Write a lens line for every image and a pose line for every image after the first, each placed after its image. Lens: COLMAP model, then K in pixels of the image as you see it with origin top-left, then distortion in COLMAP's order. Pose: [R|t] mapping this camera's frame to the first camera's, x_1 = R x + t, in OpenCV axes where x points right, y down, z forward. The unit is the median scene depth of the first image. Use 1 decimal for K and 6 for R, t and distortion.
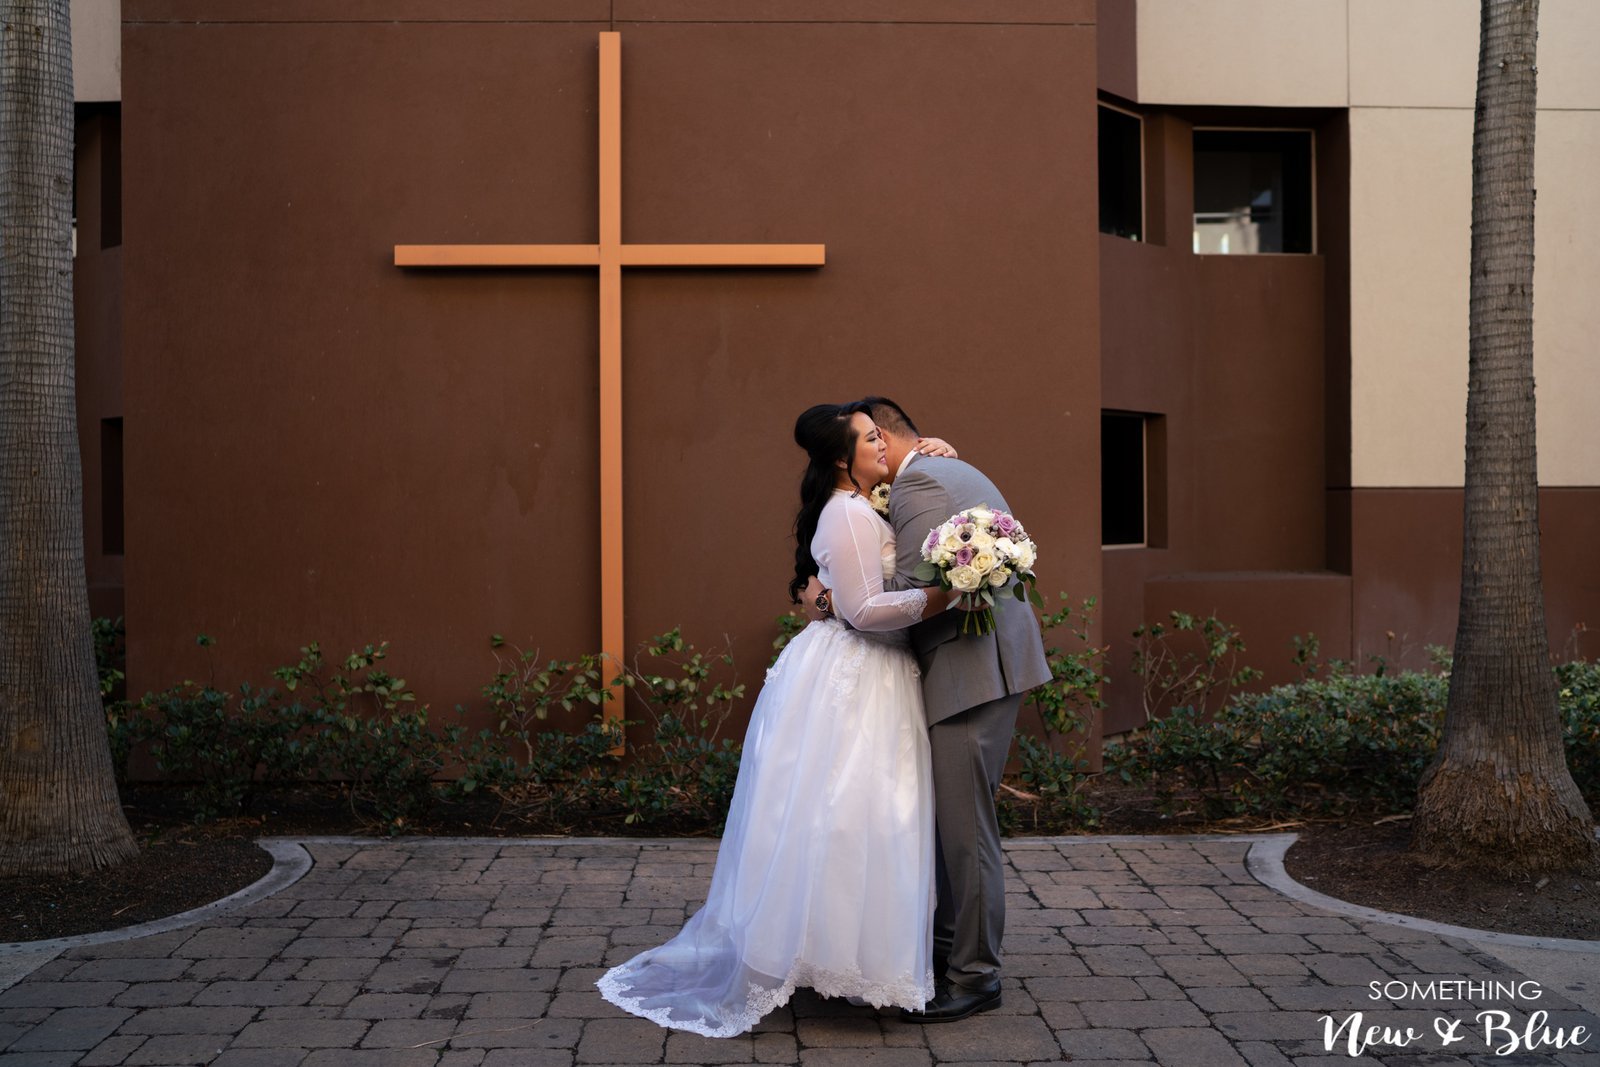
lens RADIAL K [[2206.8, 0, 1044.1], [0, 2206.8, 490.7], [0, 0, 1]] dist [-0.053988, 0.131262]
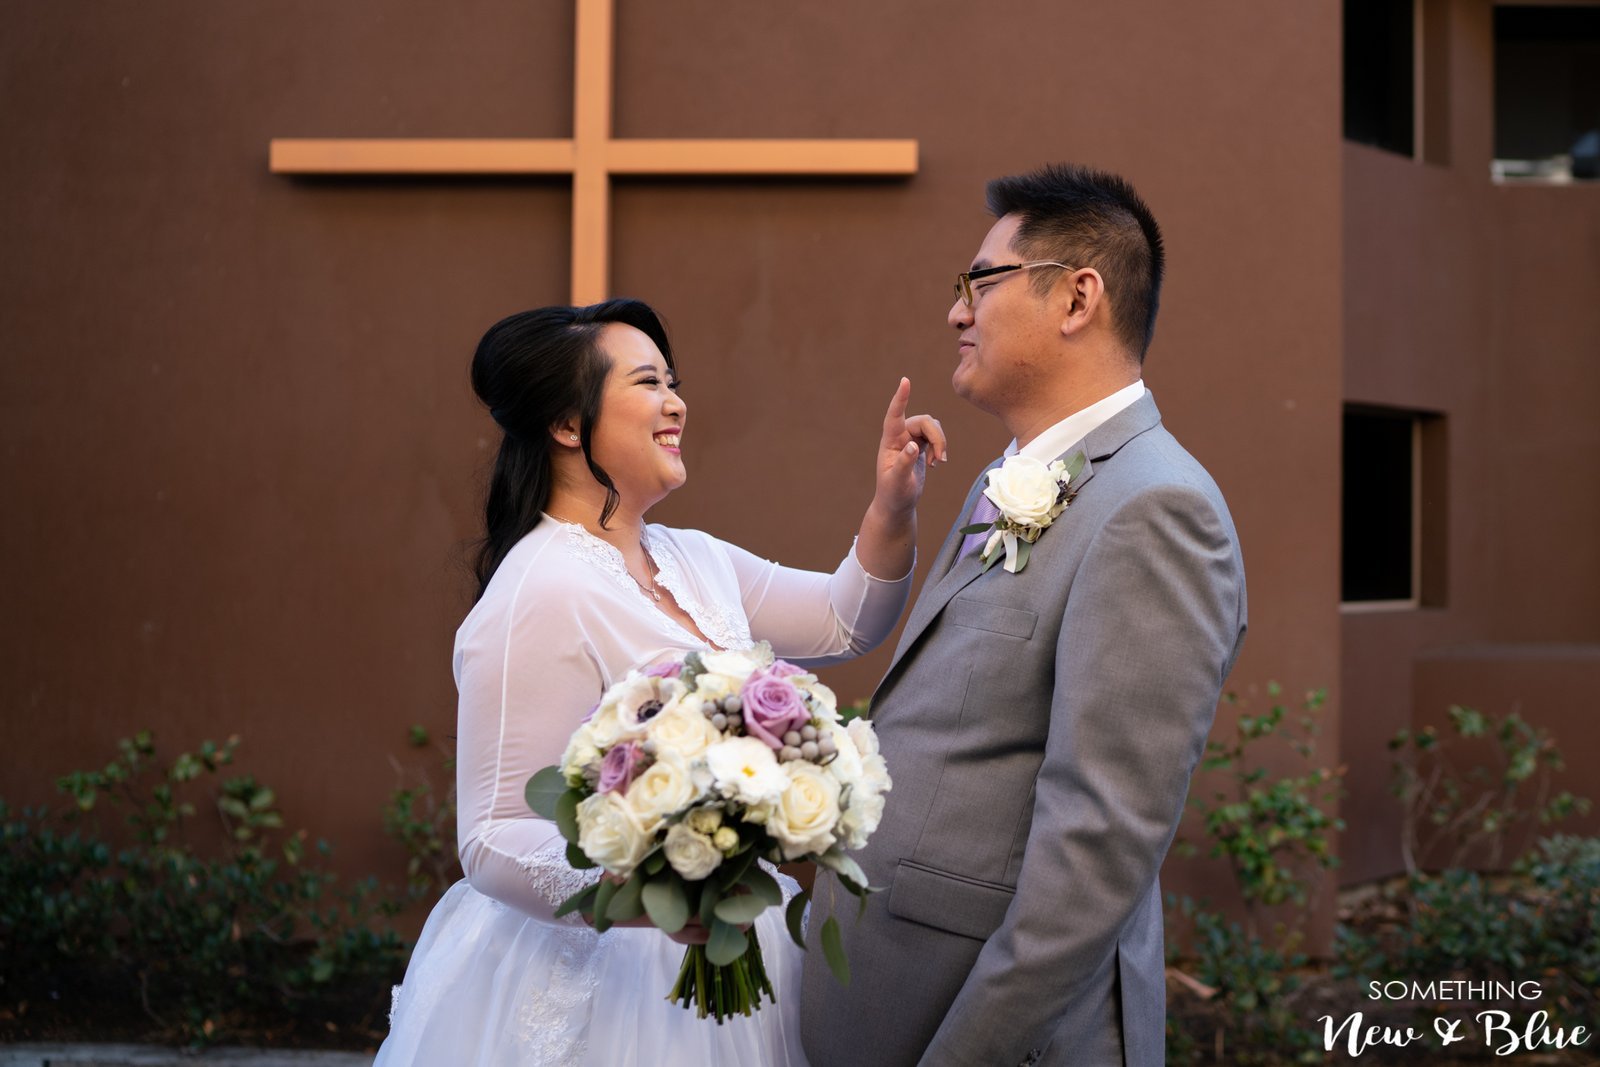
lens RADIAL K [[2206.8, 0, 1044.1], [0, 2206.8, 490.7], [0, 0, 1]] dist [-0.053988, 0.131262]
pose [[0.990425, 0.014115, -0.137330, 0.029204], [-0.015664, 0.999825, -0.010200, -0.002084], [0.137162, 0.012253, 0.990473, 0.356270]]
